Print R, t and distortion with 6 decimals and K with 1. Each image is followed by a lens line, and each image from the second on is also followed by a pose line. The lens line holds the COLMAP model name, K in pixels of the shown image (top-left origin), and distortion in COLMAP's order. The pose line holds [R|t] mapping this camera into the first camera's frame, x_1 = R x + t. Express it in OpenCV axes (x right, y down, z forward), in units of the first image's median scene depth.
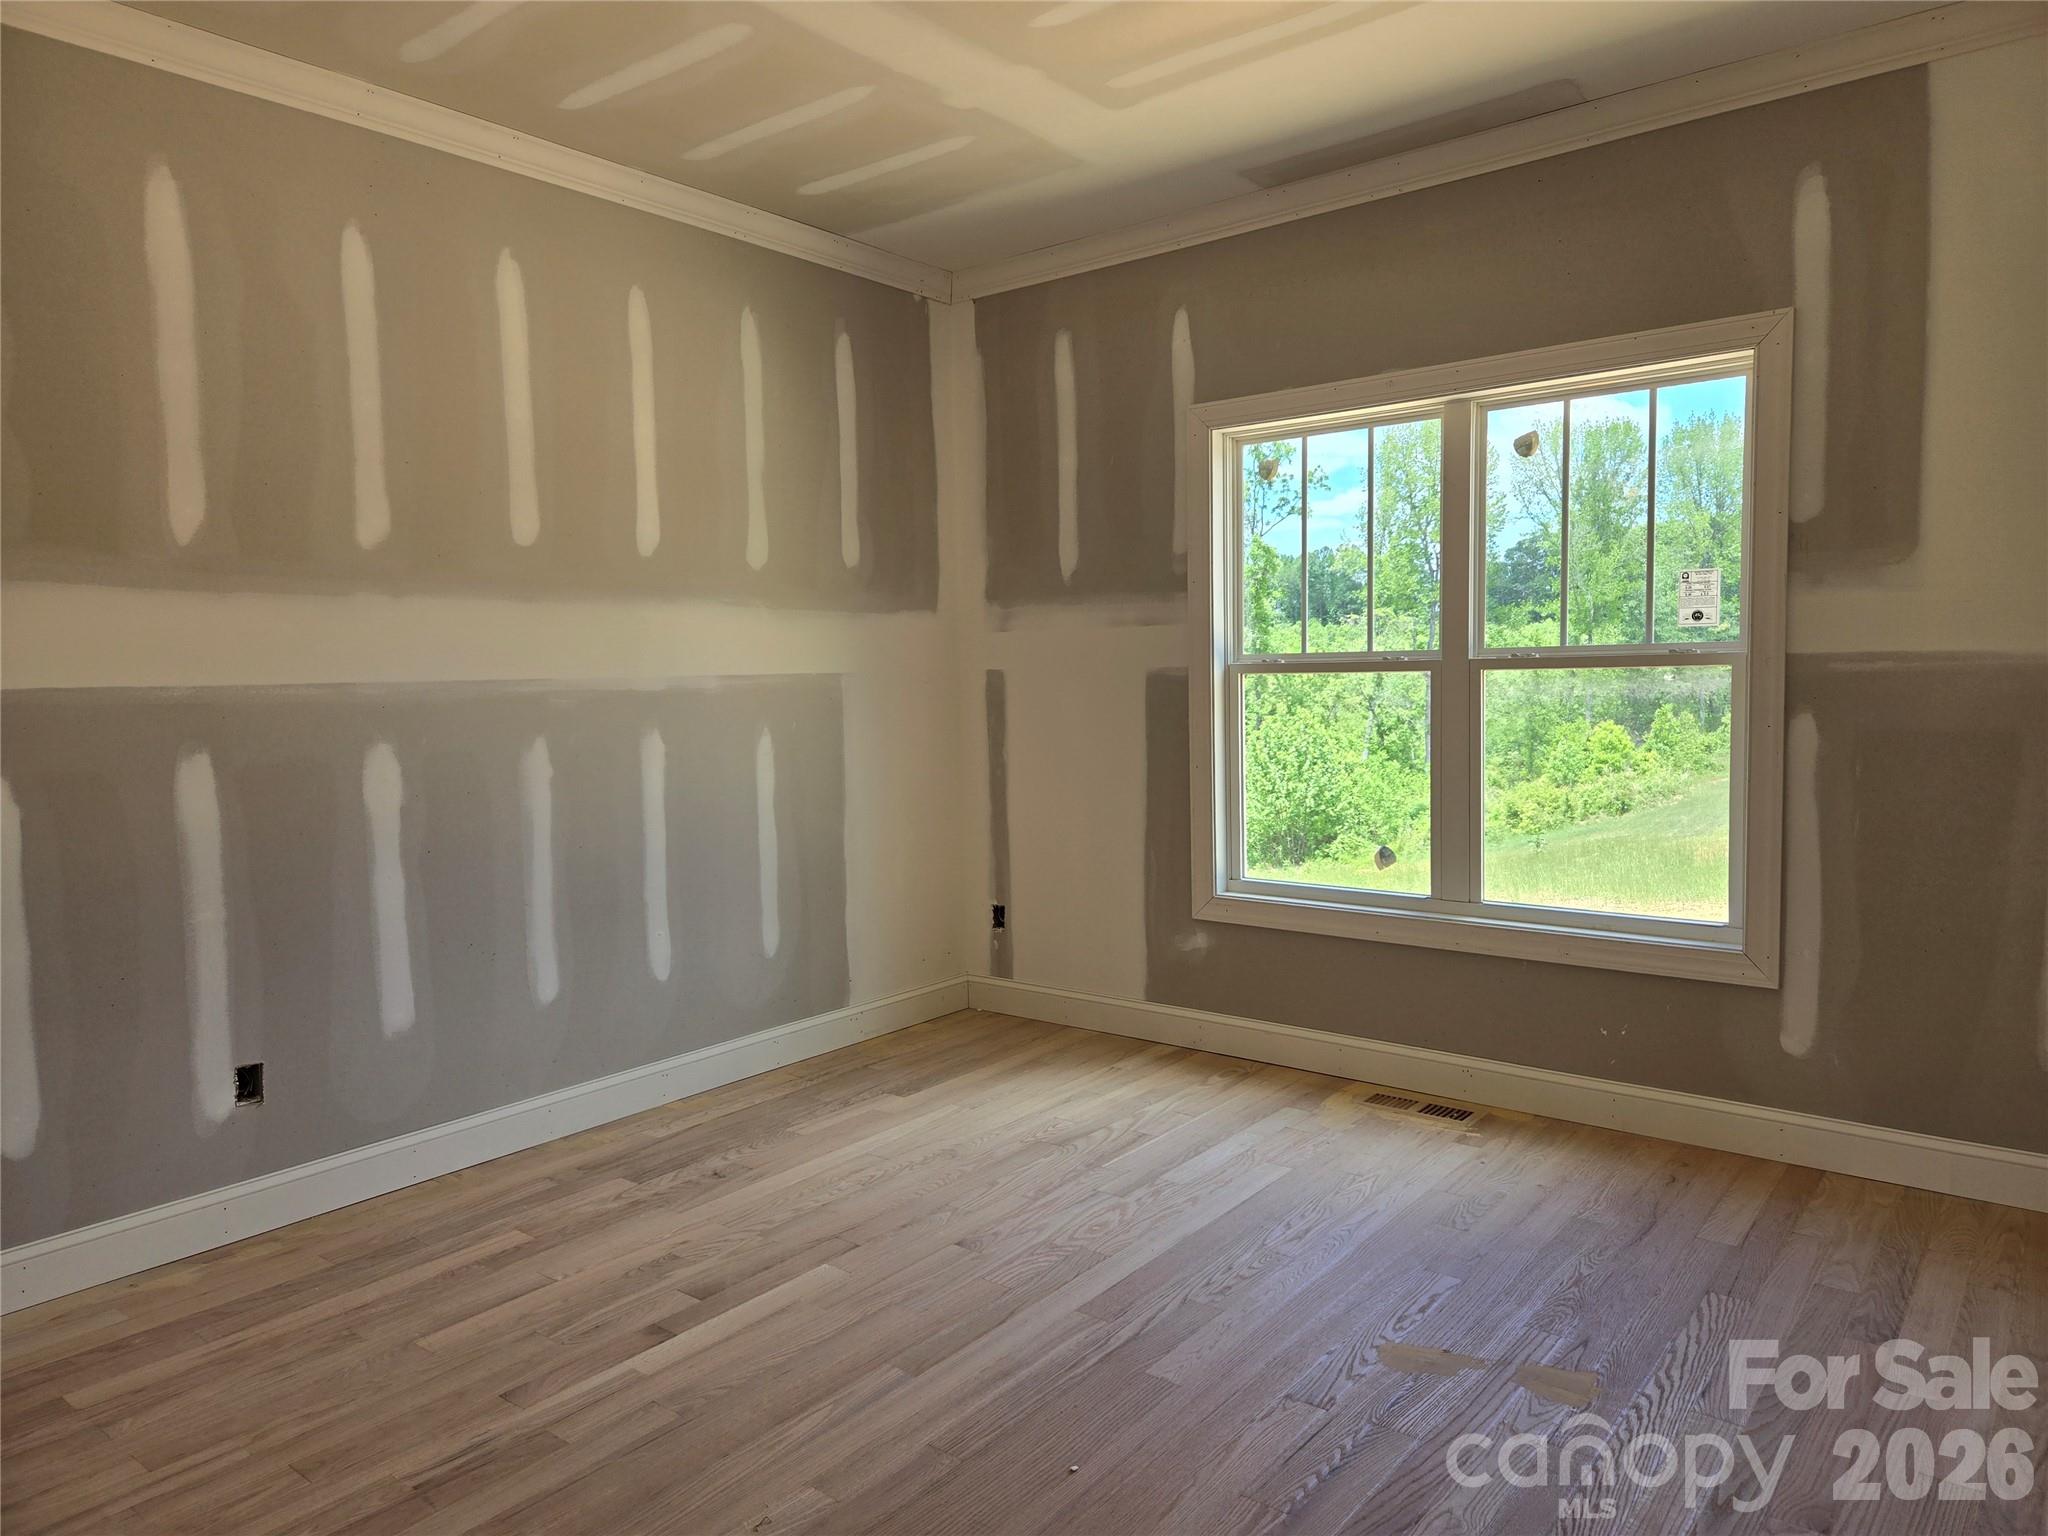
lens RADIAL K [[1376.5, 0, 1026.6], [0, 1376.5, 772.3], [0, 0, 1]] dist [0.043613, -0.011794]
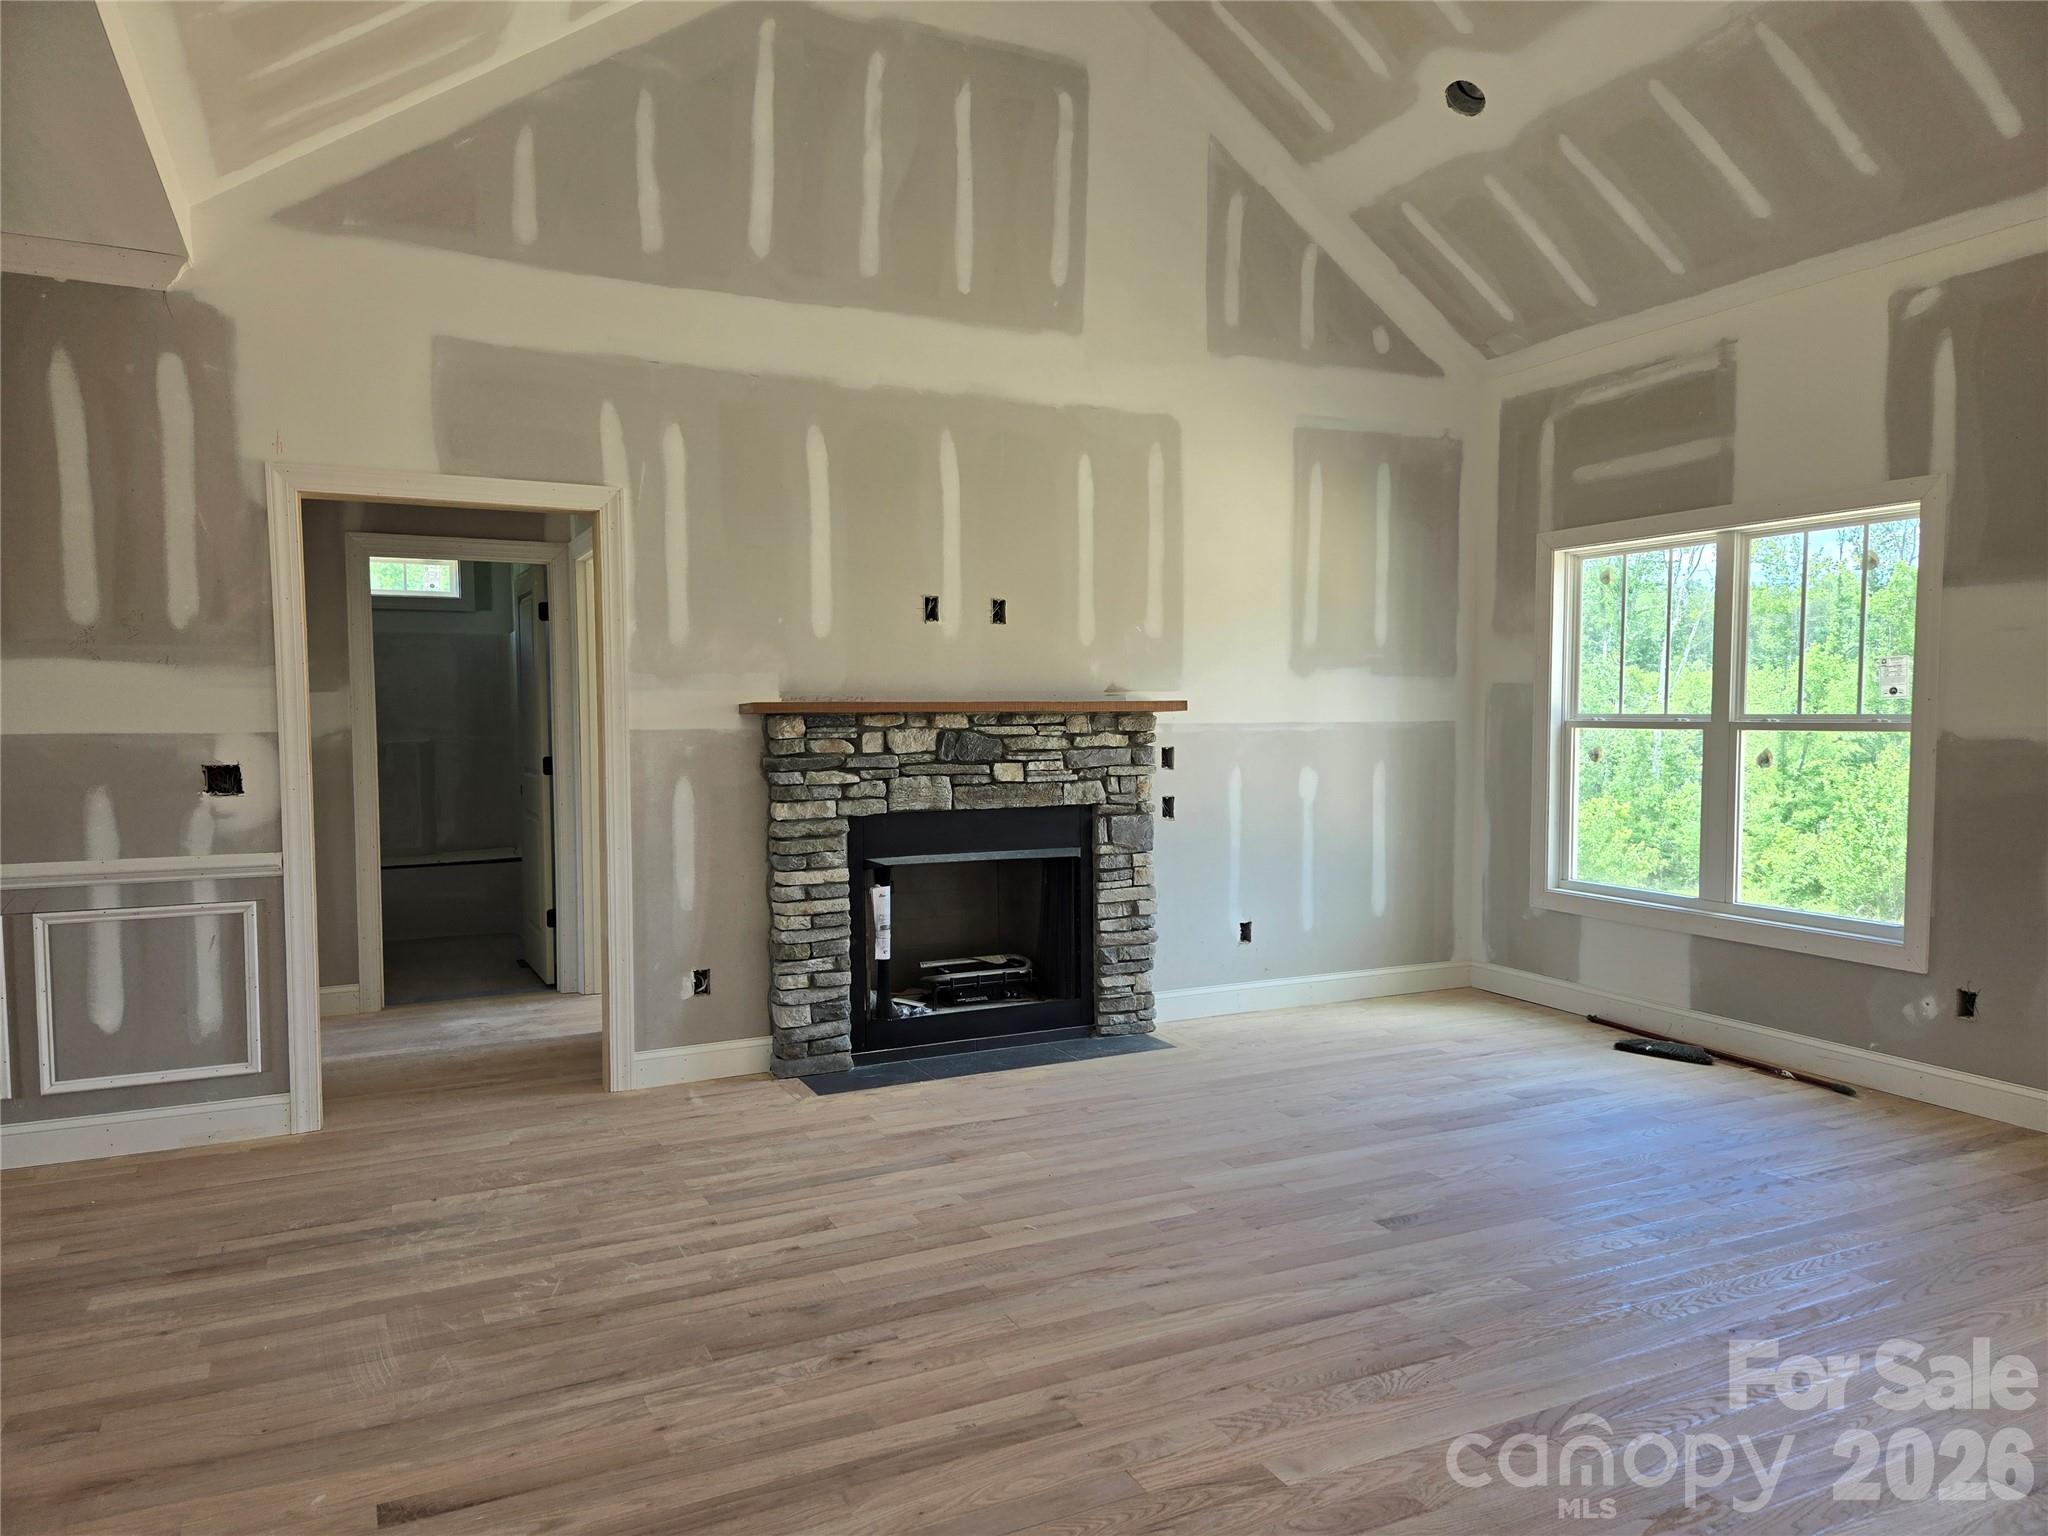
lens RADIAL K [[1376.5, 0, 1023.7], [0, 1376.5, 781.0], [0, 0, 1]] dist [0.043613, -0.011794]
pose [[0.903582, 0.042020, -0.426349, 0.272293], [-0.049283, 0.998767, -0.006012, 0.017198], [0.425571, 0.026444, 0.904539, -0.502371]]
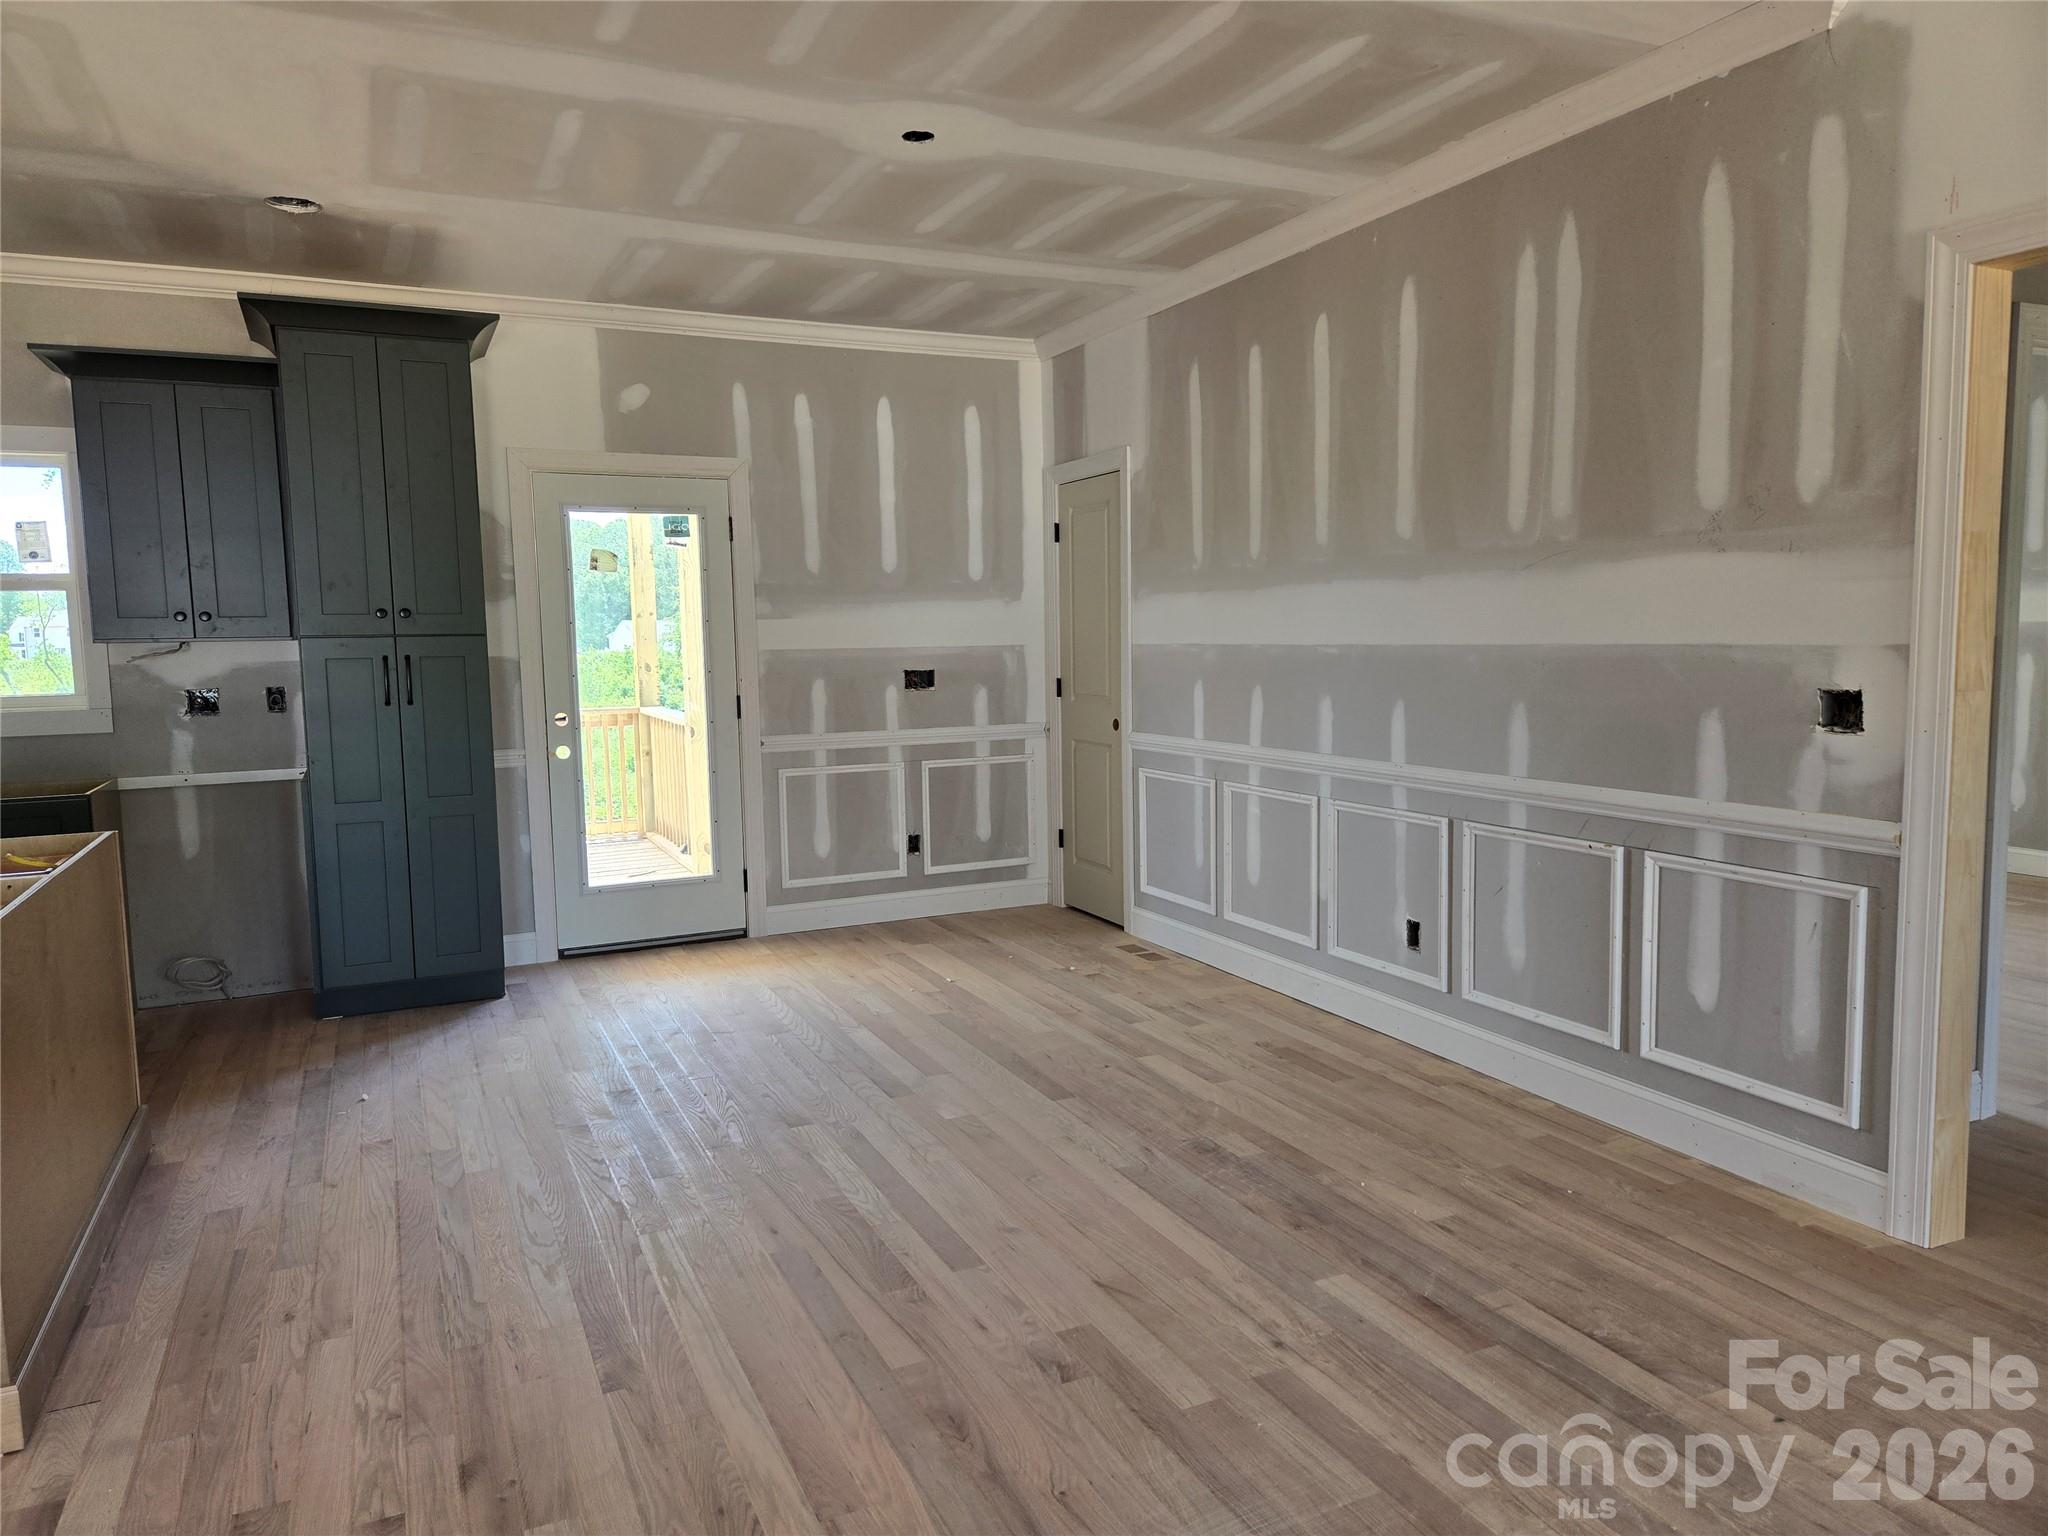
lens RADIAL K [[1376.5, 0, 1030.7], [0, 1376.5, 761.3], [0, 0, 1]] dist [0.043613, -0.011794]
pose [[-0.433739, 0.112480, -0.893991, 0.142735], [-0.046705, 0.988037, 0.146972, -0.023292], [0.899827, 0.105501, -0.423297, 0.118391]]
